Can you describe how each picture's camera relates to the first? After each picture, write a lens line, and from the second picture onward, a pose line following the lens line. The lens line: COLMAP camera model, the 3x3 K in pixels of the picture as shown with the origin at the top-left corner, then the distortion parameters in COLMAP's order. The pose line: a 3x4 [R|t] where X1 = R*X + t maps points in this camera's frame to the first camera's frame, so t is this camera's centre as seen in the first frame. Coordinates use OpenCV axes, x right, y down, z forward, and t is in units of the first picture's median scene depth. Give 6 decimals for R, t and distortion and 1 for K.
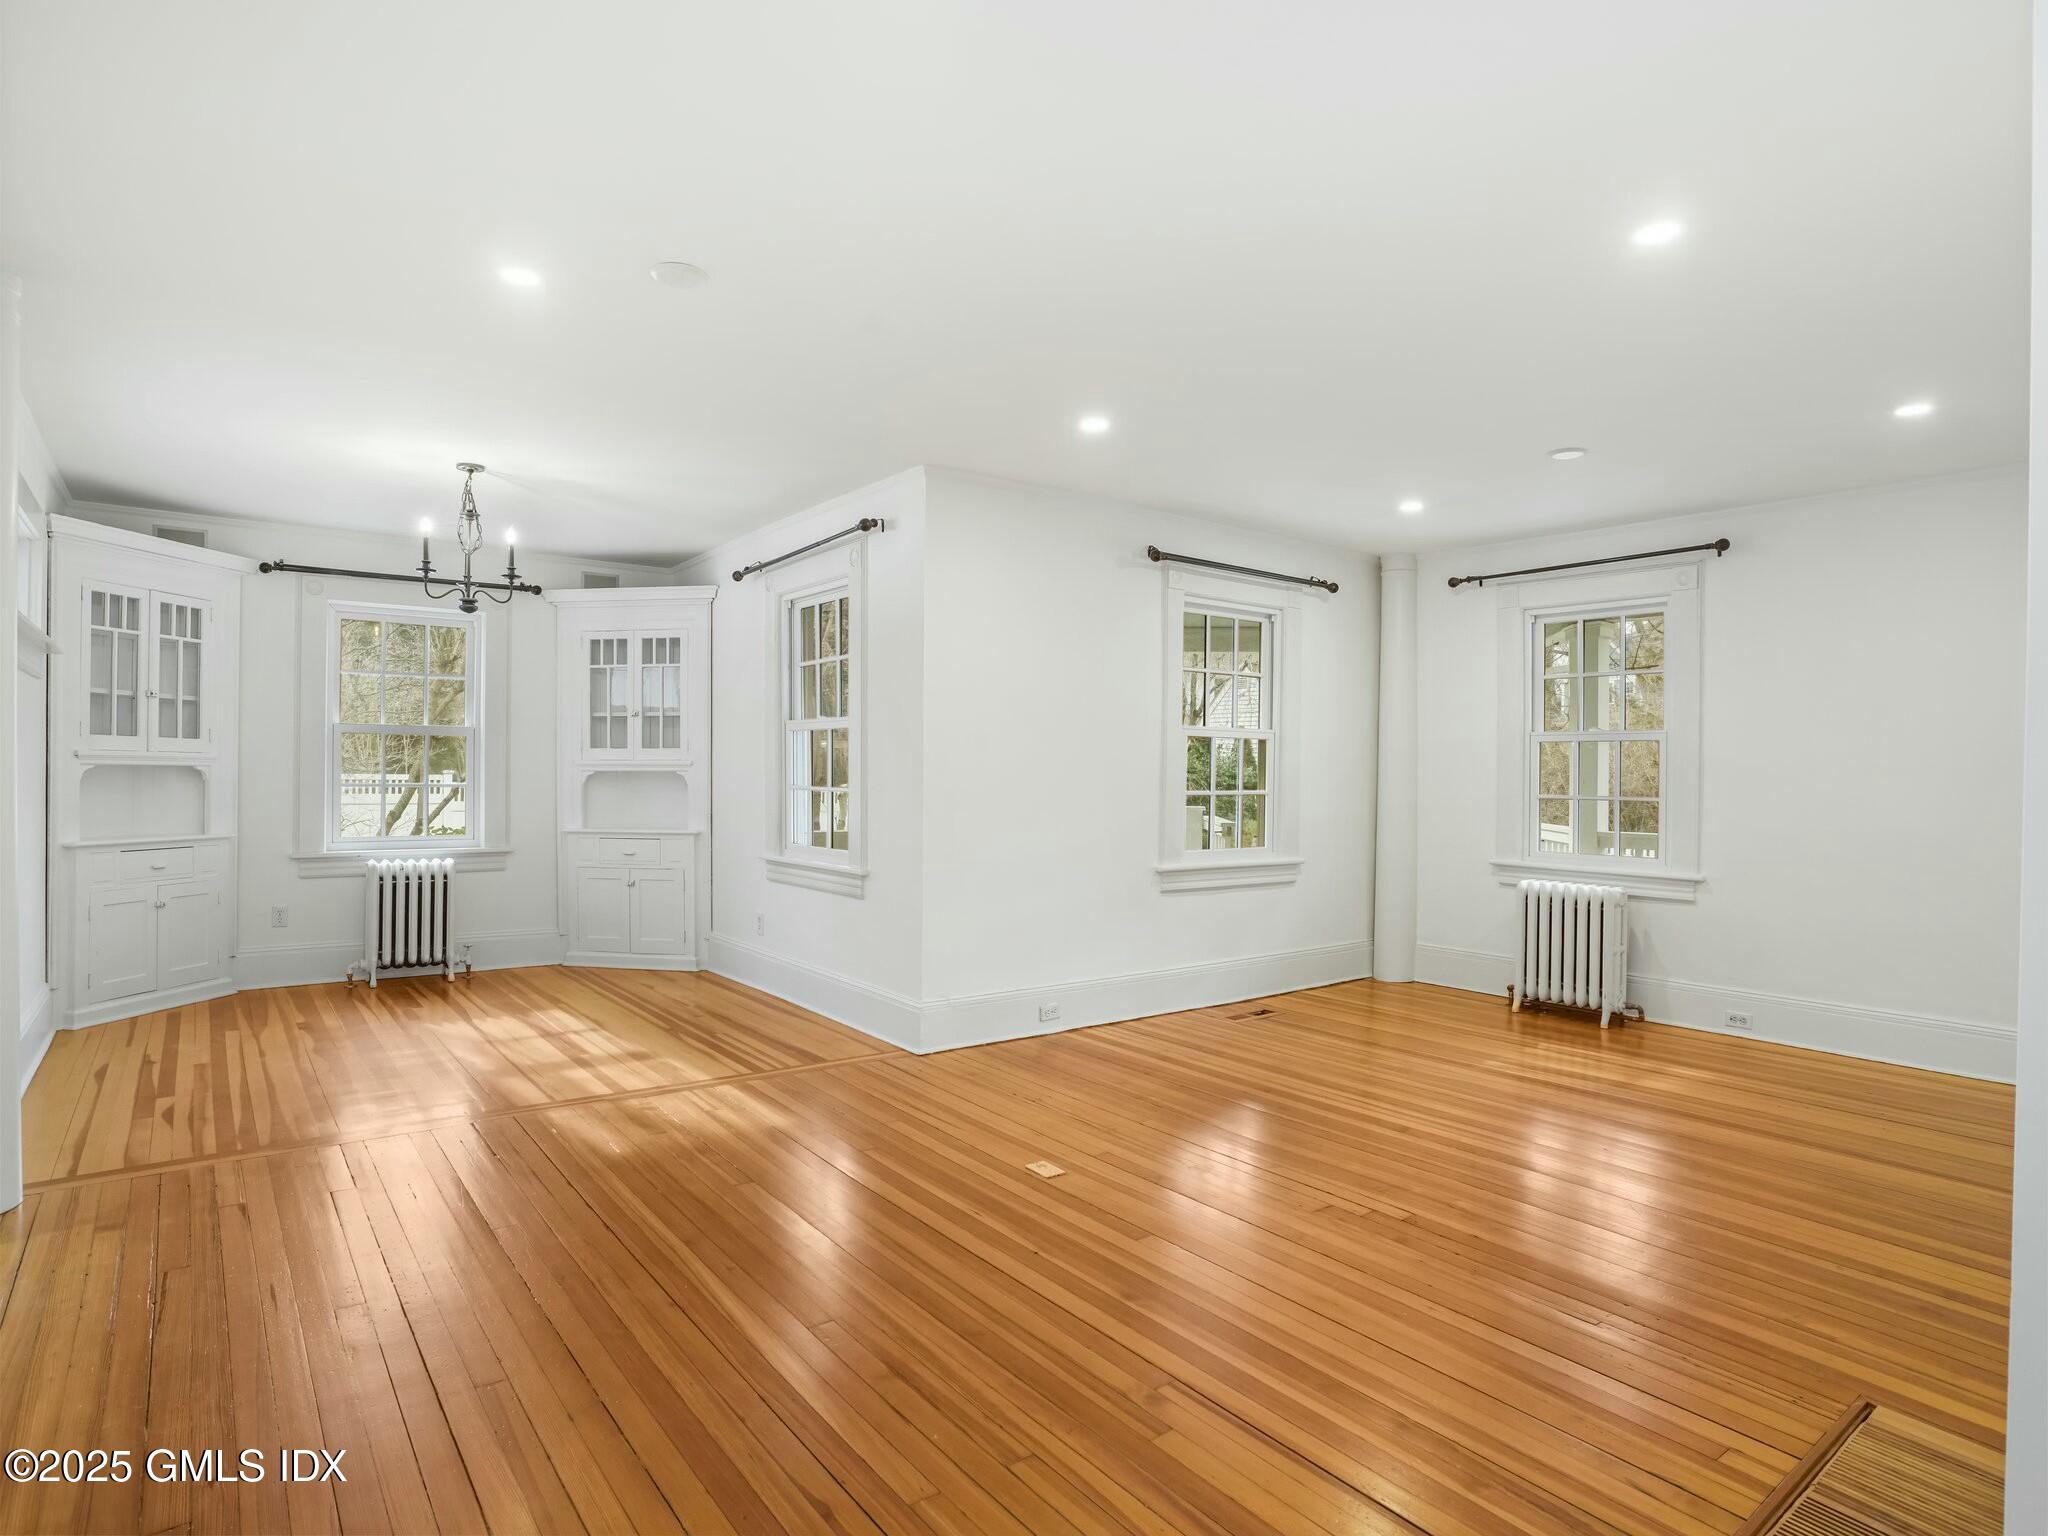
lens RADIAL K [[1126.9, 0, 1031.2], [0, 1126.9, 779.4], [0, 0, 1]] dist [-0.092651, 0.054161]
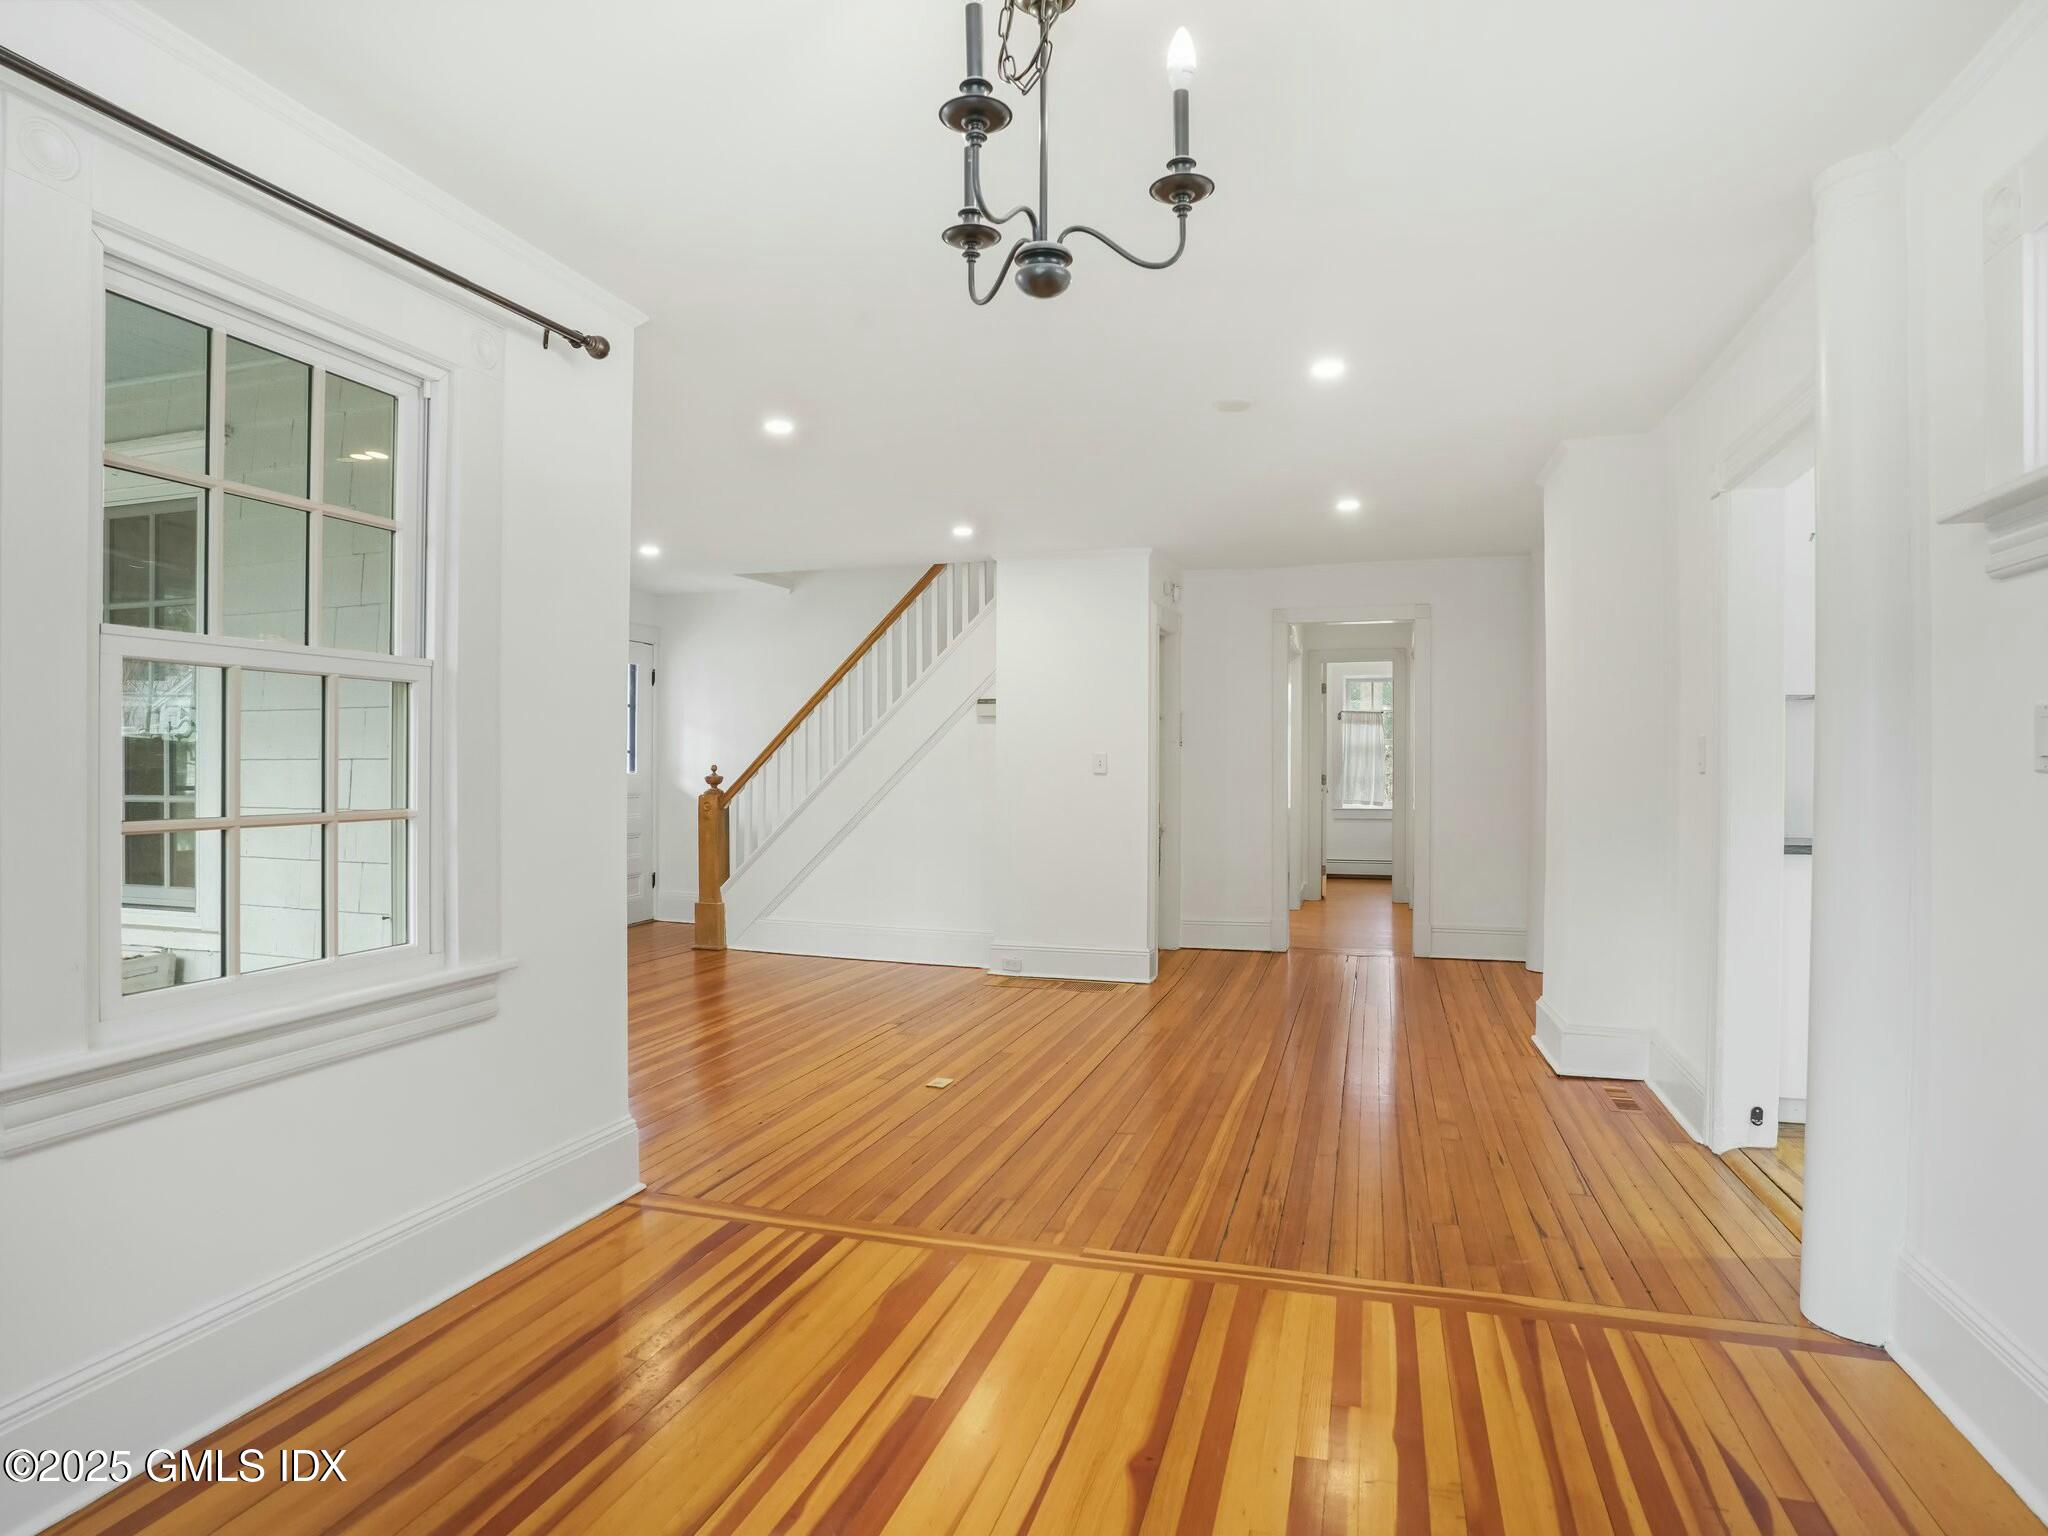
lens RADIAL K [[1133.5, 0, 1012.4], [0, 1133.5, 774.5], [0, 0, 1]] dist [-0.094668, 0.056874]
pose [[-0.569218, -0.019823, 0.821947, -0.738227], [-0.000173, 0.999712, 0.023990, -0.019169], [-0.822186, 0.013513, -0.569058, 1.139438]]
